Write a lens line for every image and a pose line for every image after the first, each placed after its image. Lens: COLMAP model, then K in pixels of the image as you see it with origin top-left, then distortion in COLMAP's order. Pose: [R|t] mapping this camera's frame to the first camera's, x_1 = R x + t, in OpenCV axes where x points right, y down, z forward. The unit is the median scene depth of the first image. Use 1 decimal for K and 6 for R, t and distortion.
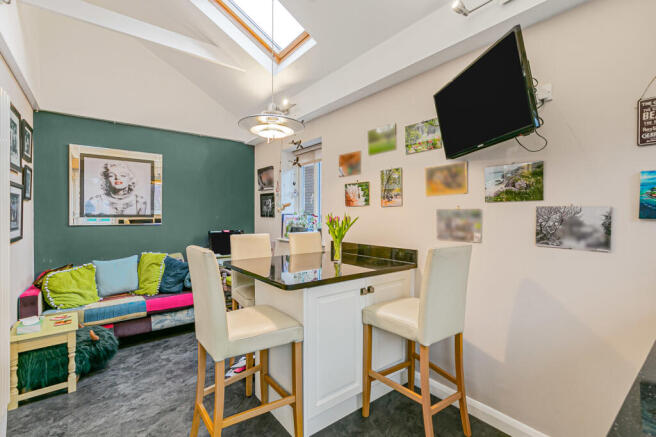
lens RADIAL K [[297.2, 0, 327.8], [0, 297.2, 216.9], [0, 0, 1]] dist [-0.001852, -0.000078]
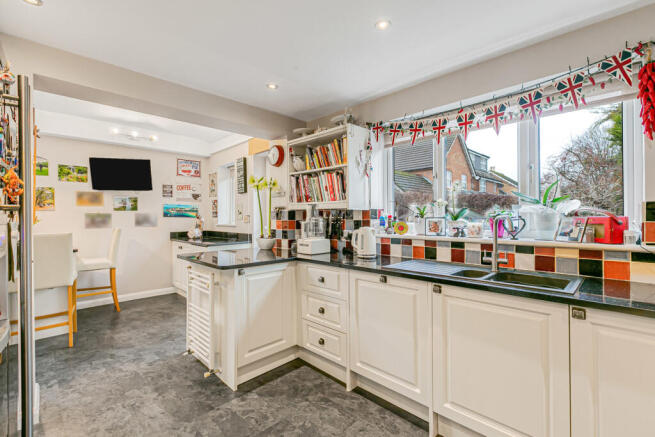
lens RADIAL K [[296.7, 0, 325.8], [0, 296.7, 216.1], [0, 0, 1]] dist [-0.001852, -0.000078]
pose [[-0.114547, -0.001786, 0.993416, -1.881277], [0.004094, 0.999989, 0.002270, -0.002355], [-0.993409, 0.004327, -0.114538, -0.399051]]
